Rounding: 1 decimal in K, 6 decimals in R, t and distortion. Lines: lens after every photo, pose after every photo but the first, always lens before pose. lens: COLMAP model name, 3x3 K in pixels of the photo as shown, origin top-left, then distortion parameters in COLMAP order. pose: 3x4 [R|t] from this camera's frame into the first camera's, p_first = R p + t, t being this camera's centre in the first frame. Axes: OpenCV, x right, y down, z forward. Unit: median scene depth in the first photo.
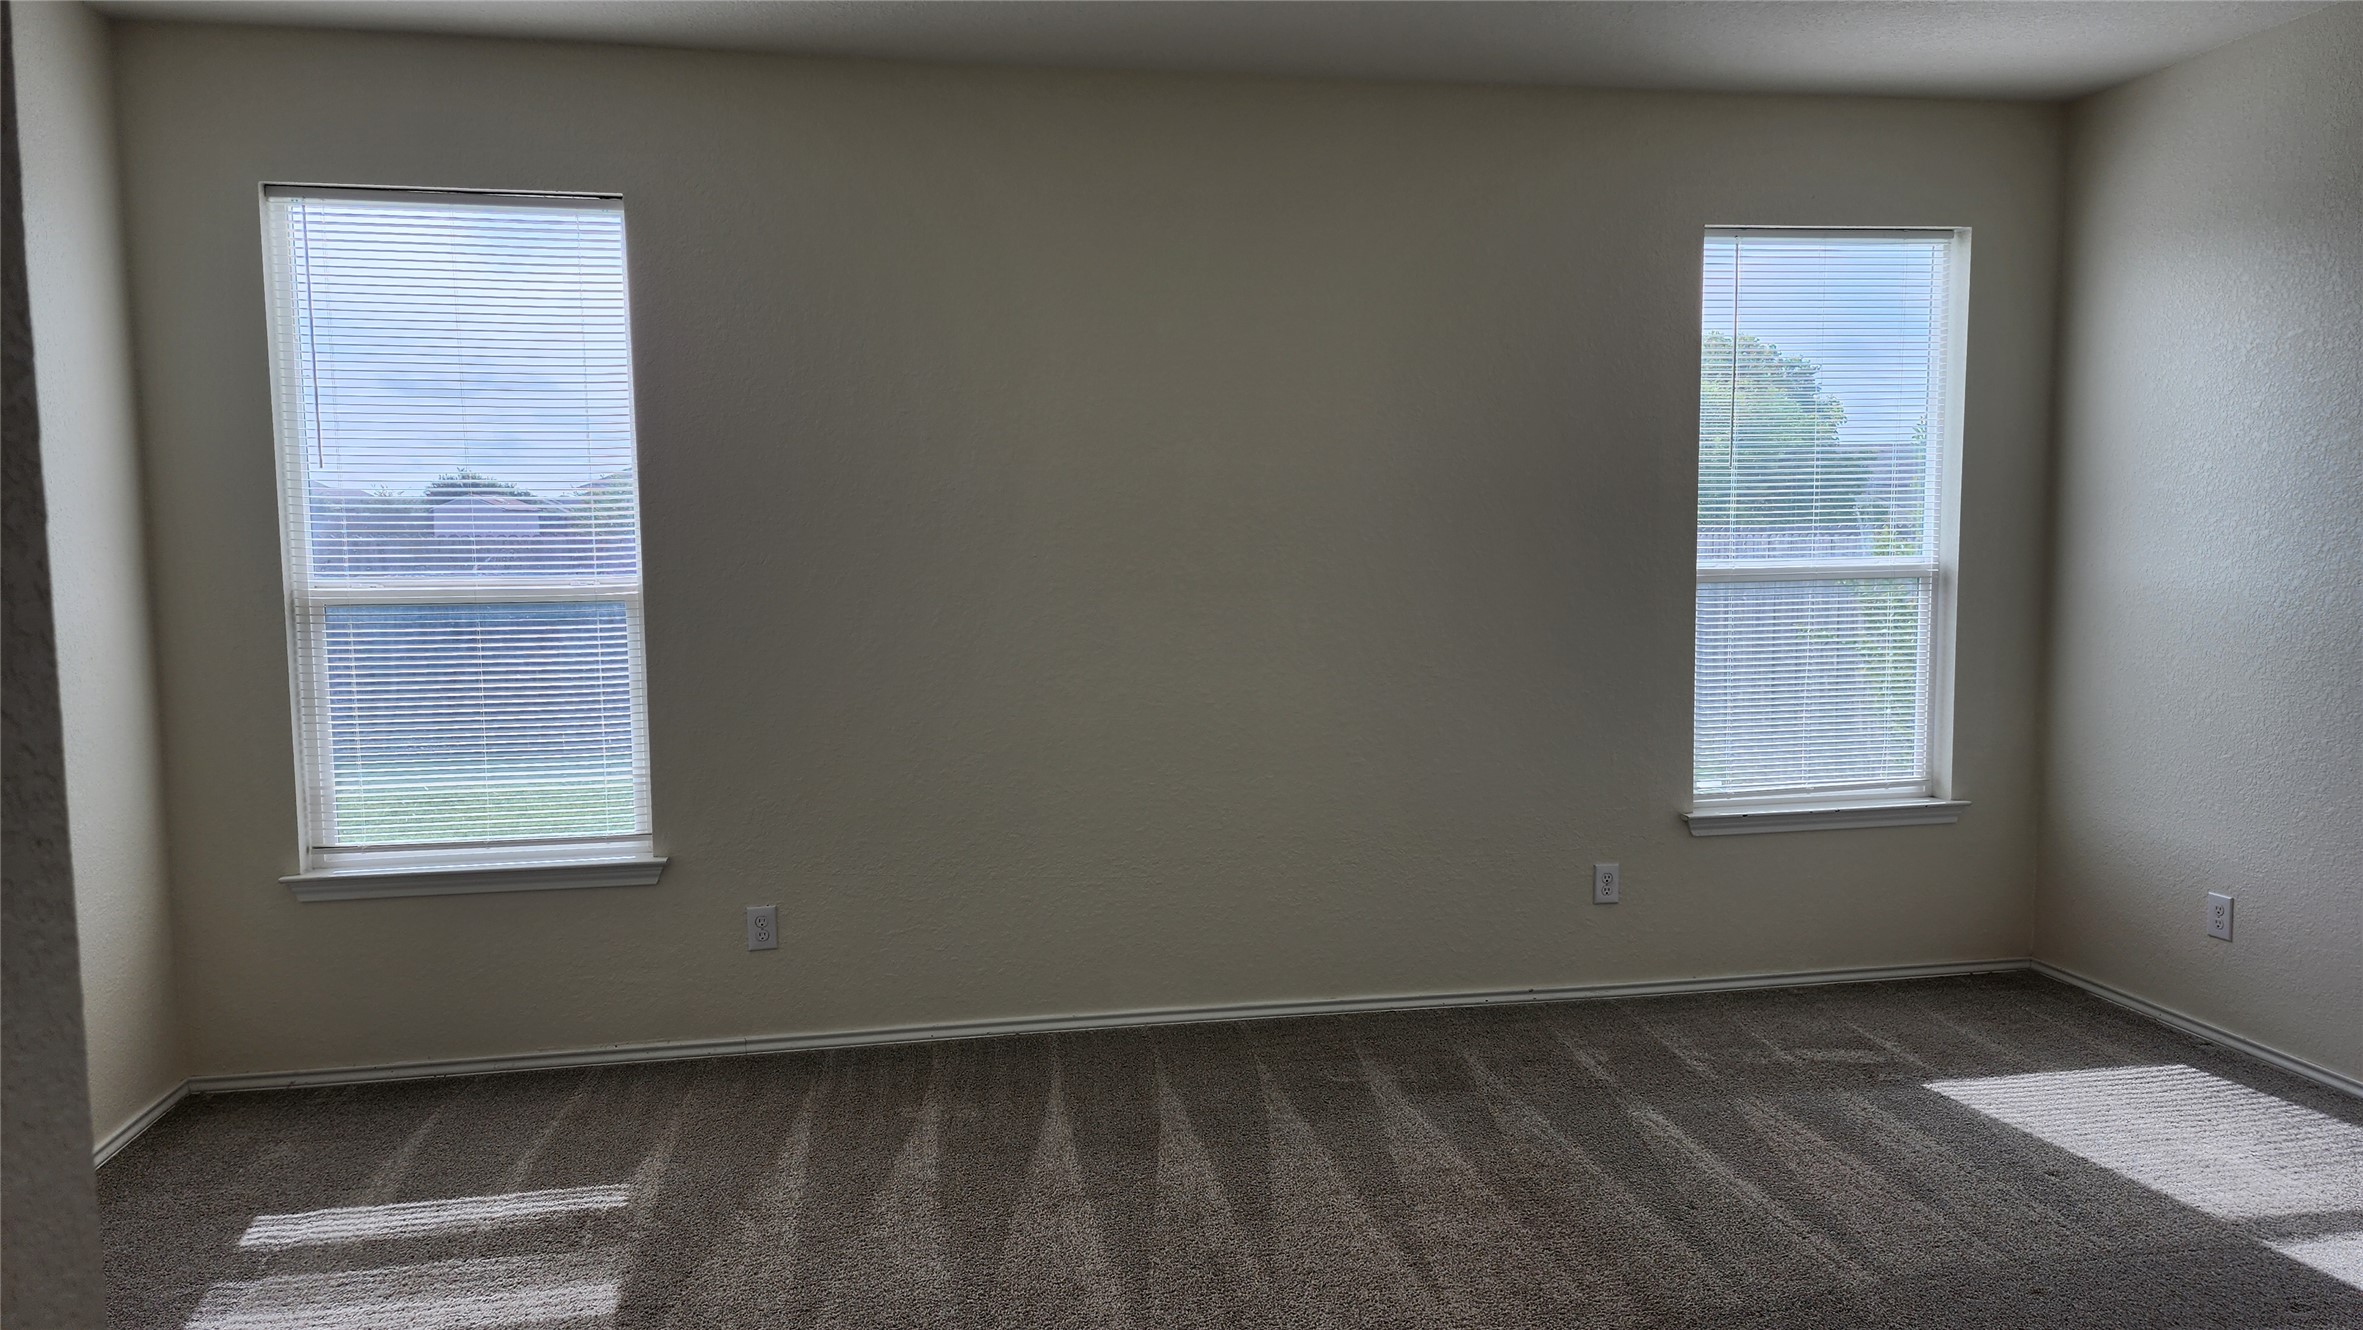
lens RADIAL K [[1571.4, 0, 1172.9], [0, 1571.4, 643.4], [0, 0, 1]] dist [0.096495, -0.100922]
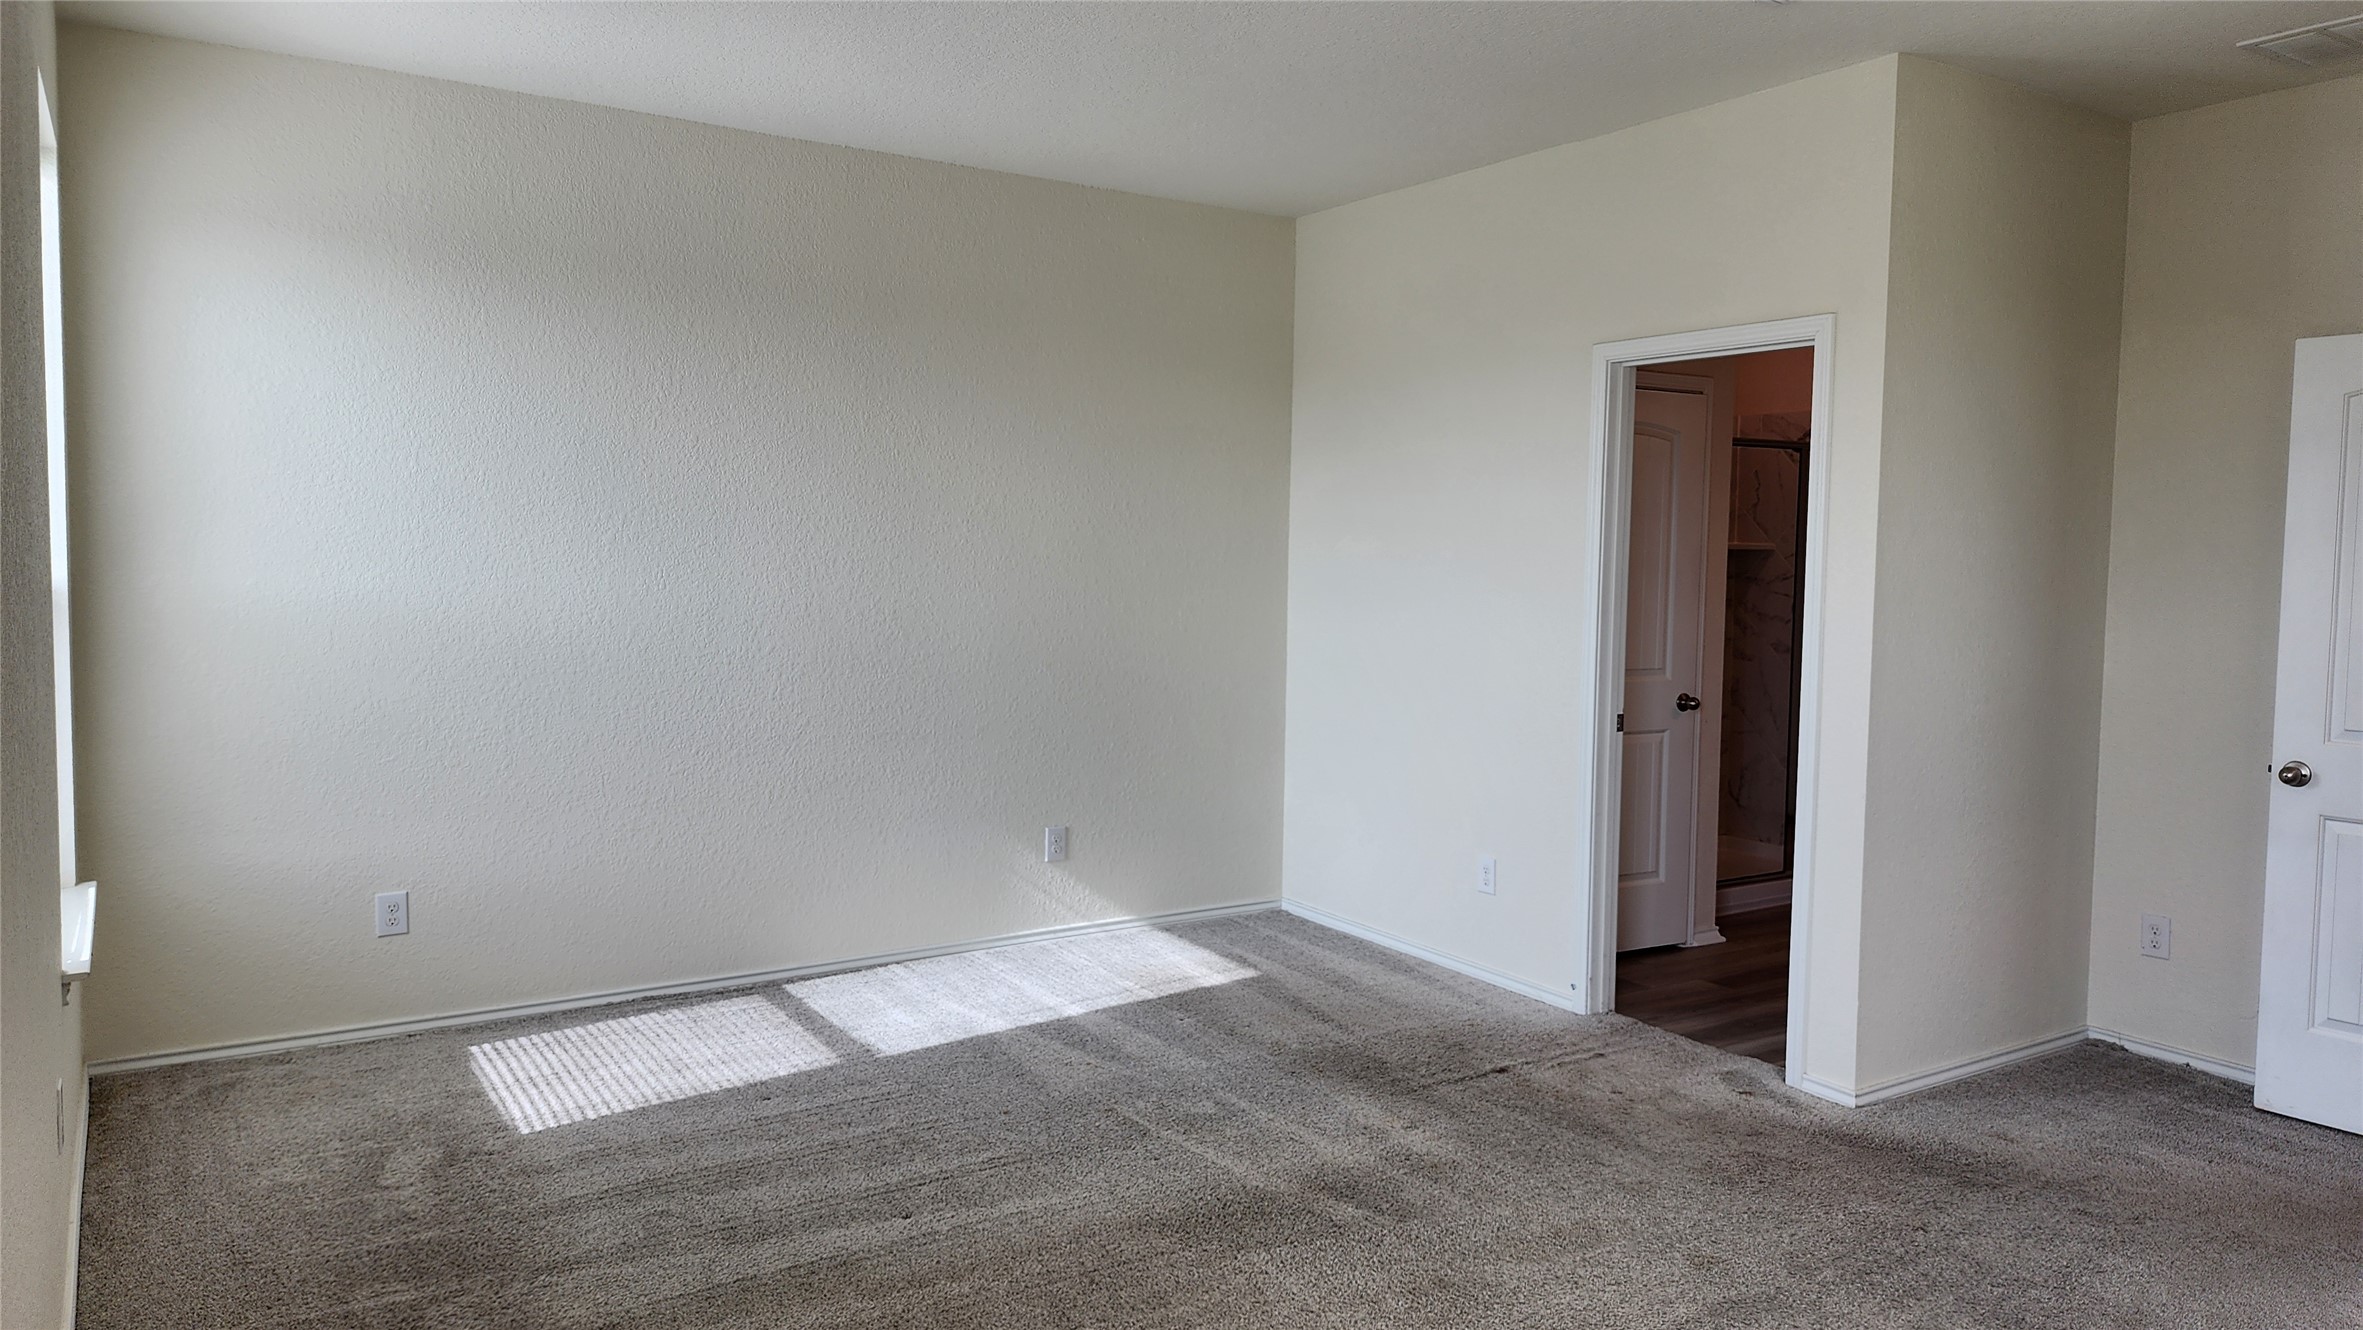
lens RADIAL K [[1571.4, 0, 1172.9], [0, 1571.4, 643.4], [0, 0, 1]] dist [0.096495, -0.100922]
pose [[-0.360660, -0.050743, 0.931316, -0.513208], [0.062350, 0.994974, 0.078357, -0.056574], [-0.930611, 0.086328, -0.355683, 0.937839]]
